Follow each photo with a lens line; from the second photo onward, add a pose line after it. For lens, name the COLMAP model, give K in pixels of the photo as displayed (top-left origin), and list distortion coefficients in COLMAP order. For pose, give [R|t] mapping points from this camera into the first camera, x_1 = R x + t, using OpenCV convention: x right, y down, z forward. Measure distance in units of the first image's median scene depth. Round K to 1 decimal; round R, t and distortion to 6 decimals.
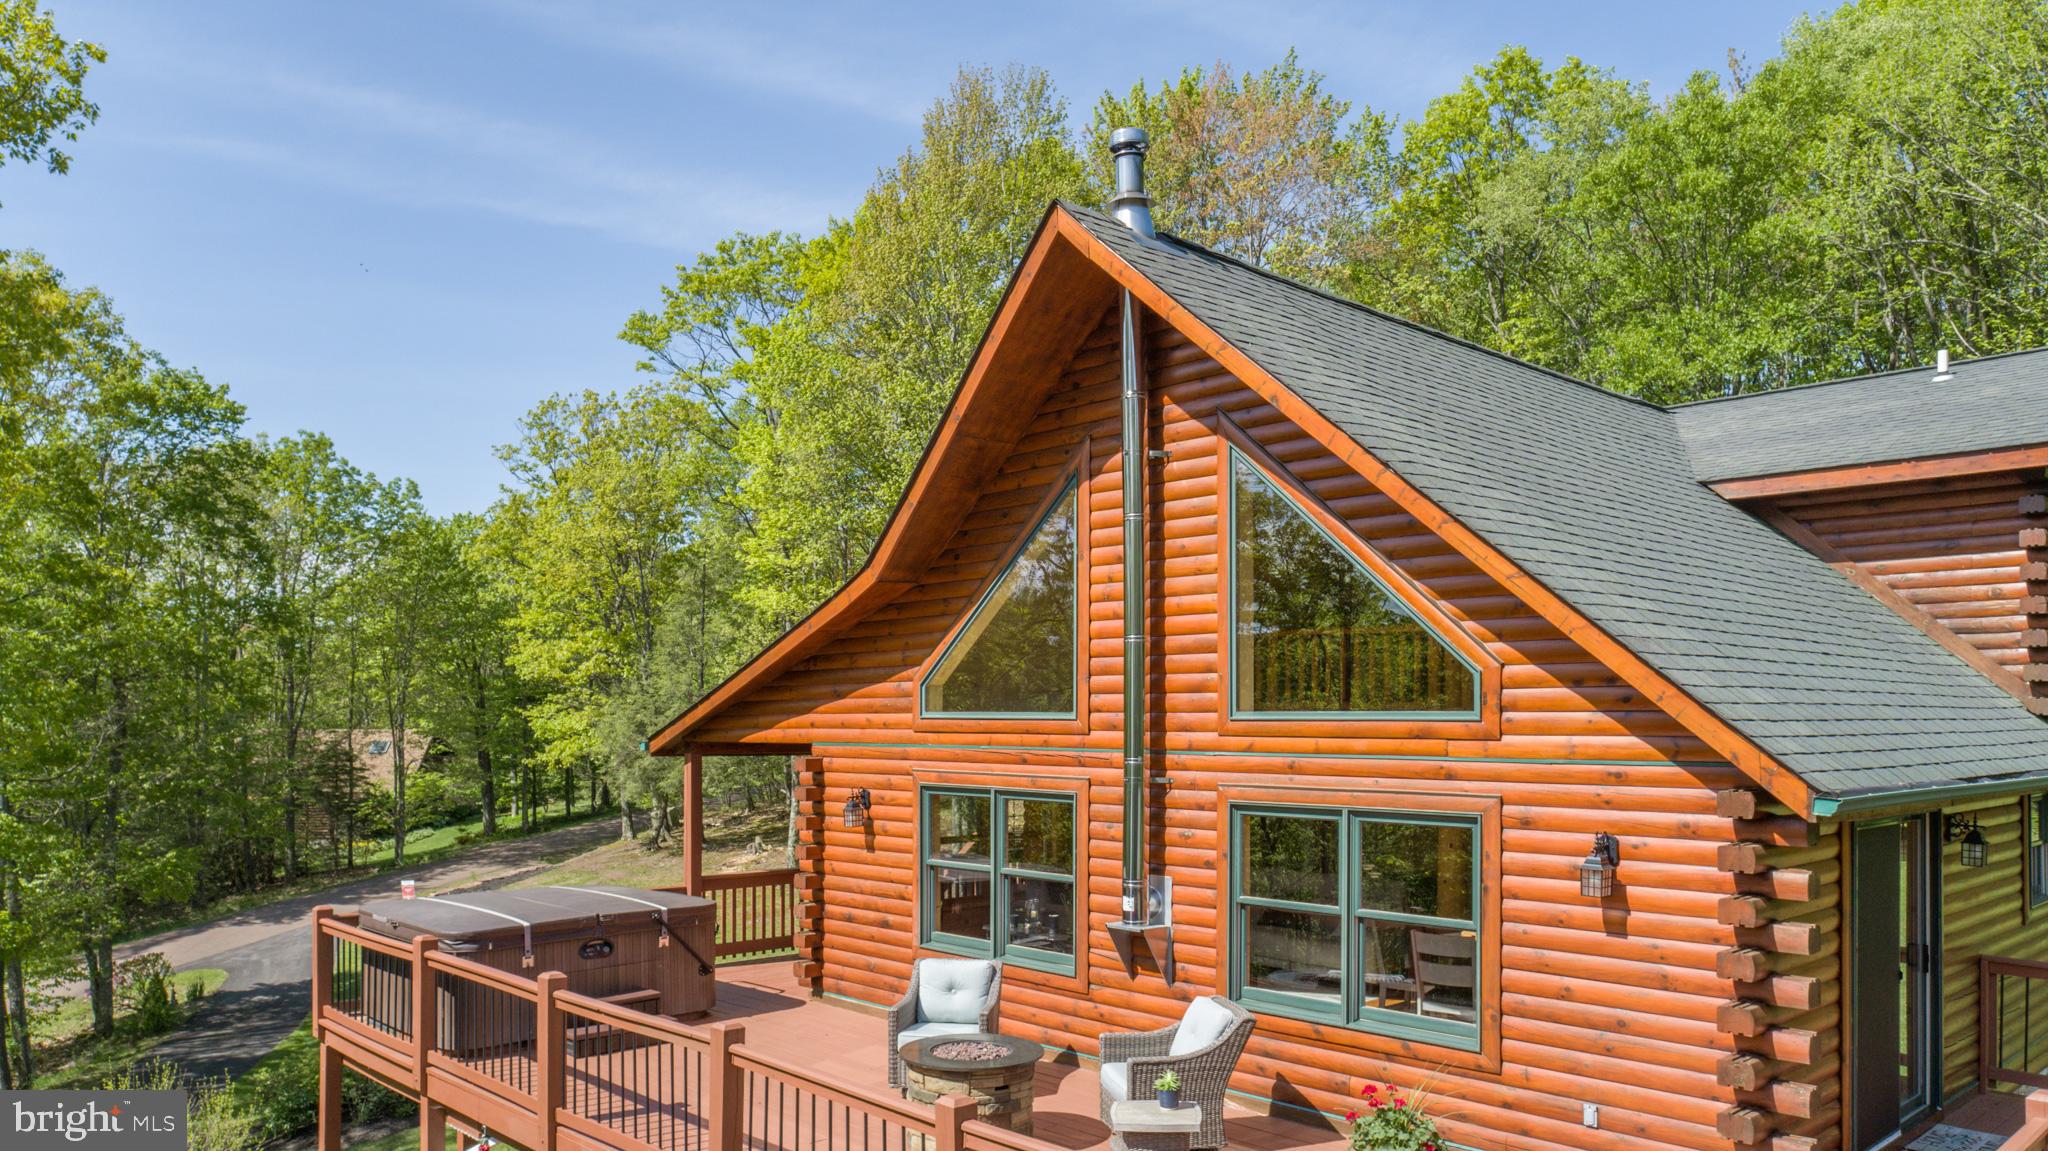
lens RADIAL K [[1430.1, 0, 988.4], [0, 1430.1, 706.5], [0, 0, 1]] dist [-0.013869, 0.003035]
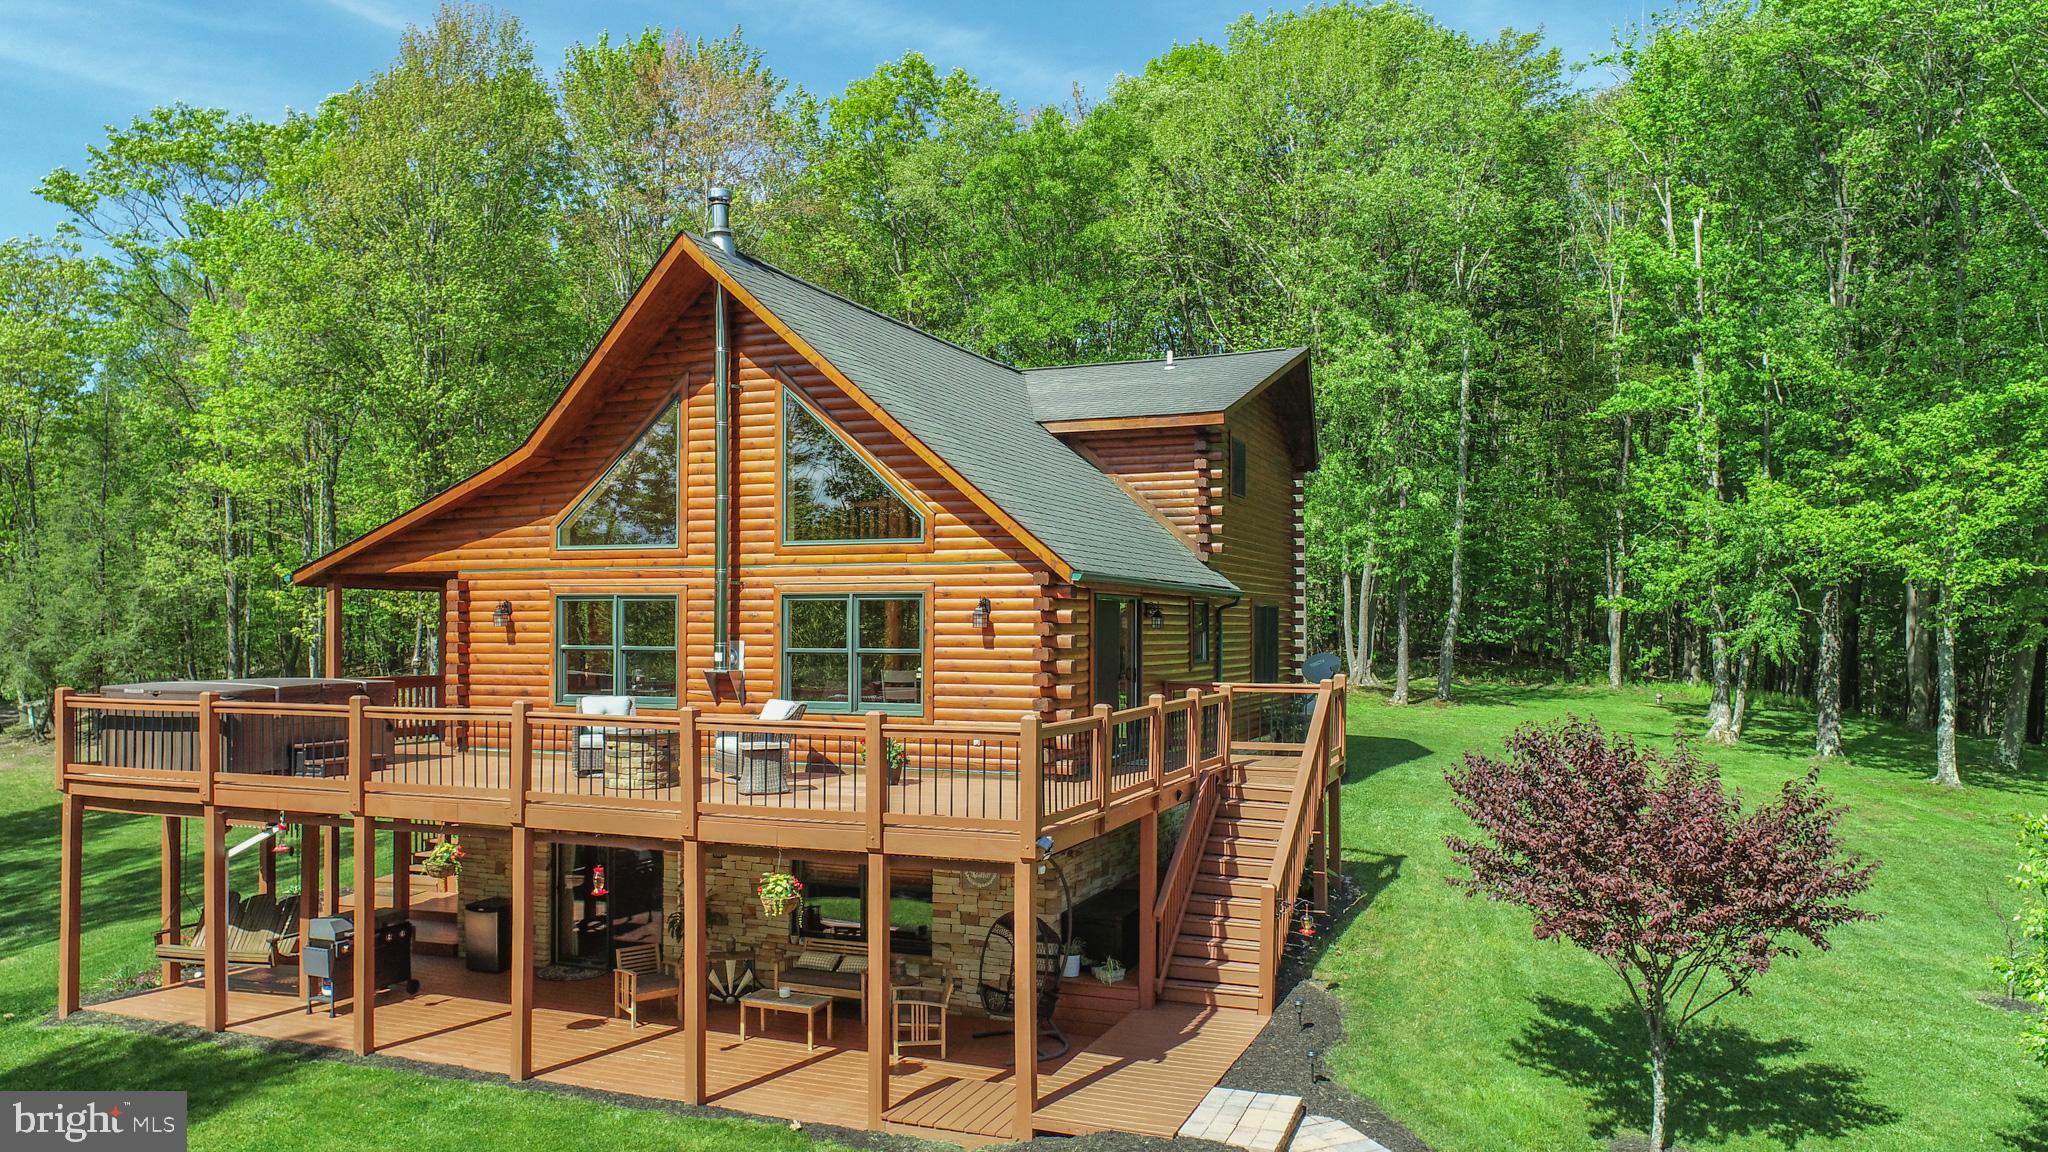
lens RADIAL K [[1425.1, 0, 1020.9], [0, 1425.1, 613.0], [0, 0, 1]] dist [-0.007611, 0.003303]
pose [[0.905855, 0.005168, 0.423557, -0.272849], [-0.005346, 0.999985, -0.000768, 0.083138], [-0.423555, -0.001569, 0.905869, -0.618639]]
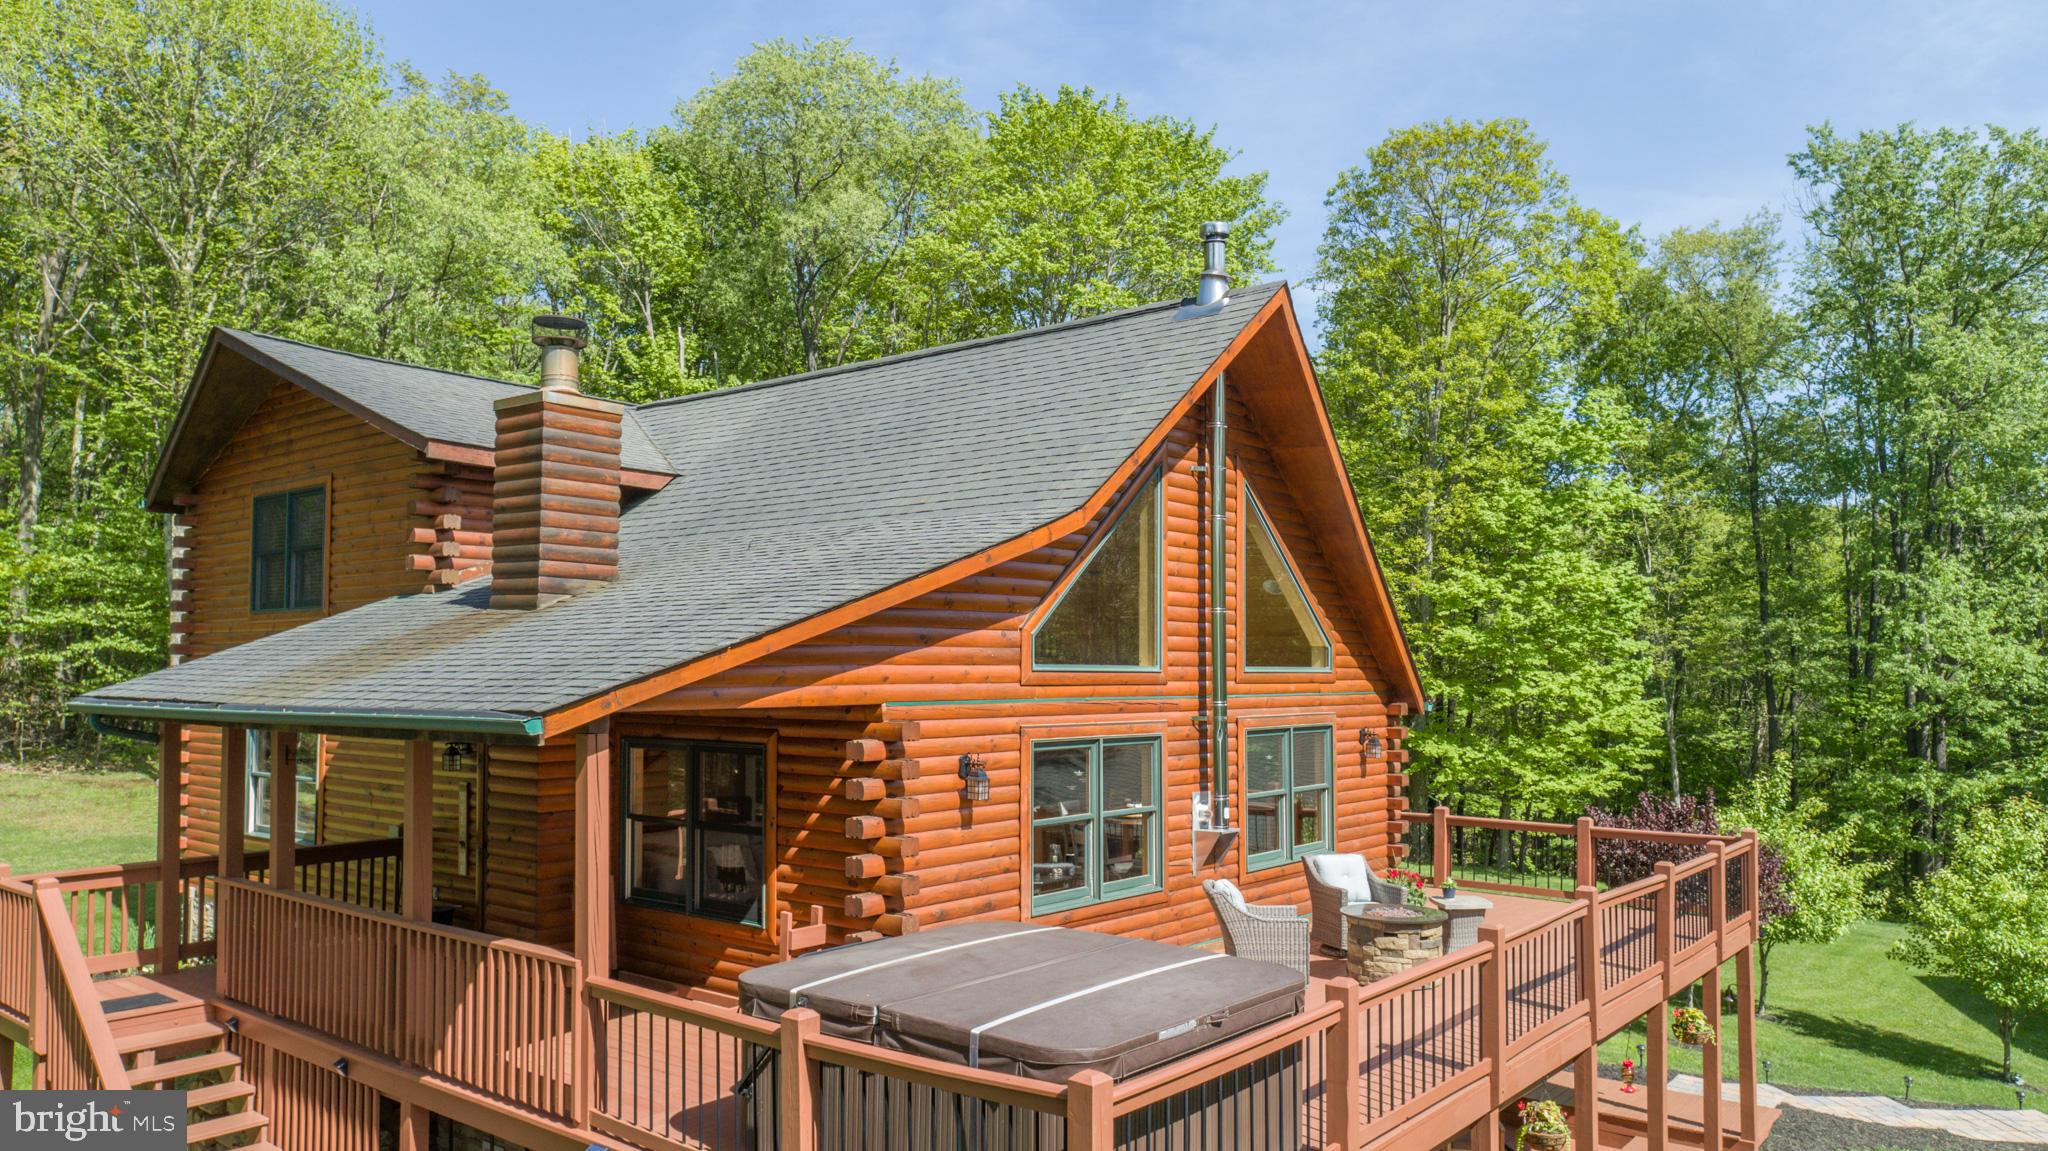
lens RADIAL K [[1425.1, 0, 1020.9], [0, 1425.1, 612.5], [0, 0, 1]] dist [-0.007611, 0.003303]
pose [[-0.143113, 0.039615, 0.988913, -1.128471], [-0.011968, 0.999056, -0.041753, 0.010494], [-0.989634, -0.017811, -0.142504, 1.323605]]
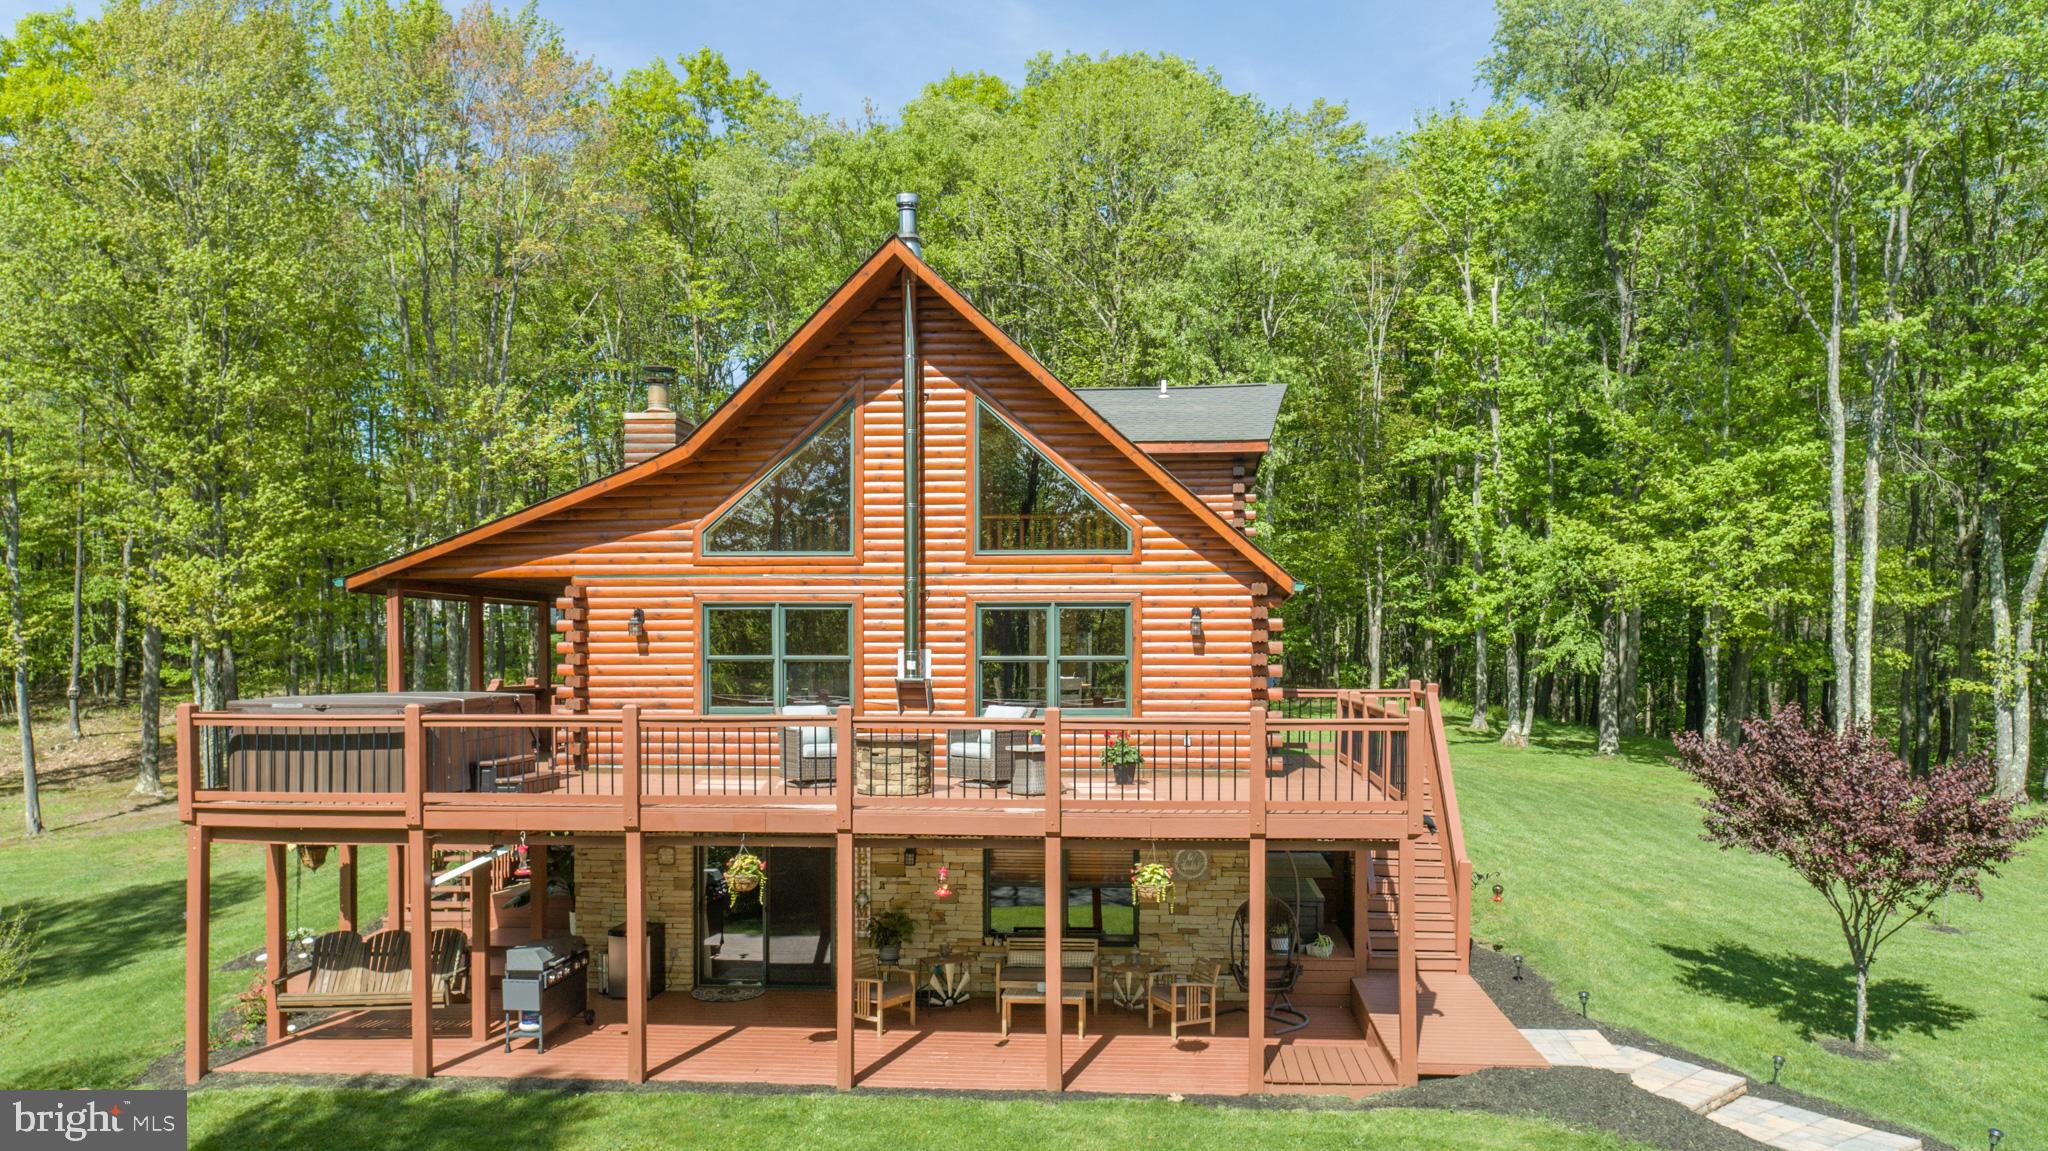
lens RADIAL K [[1428.5, 0, 1077.3], [0, 1428.5, 675.0], [0, 0, 1]] dist [-0.000504, 0.003492]
pose [[0.735023, -0.009834, 0.677971, -0.847907], [-0.005608, 0.999772, 0.020581, 0.110056], [-0.678019, -0.018929, 0.734800, -0.332389]]
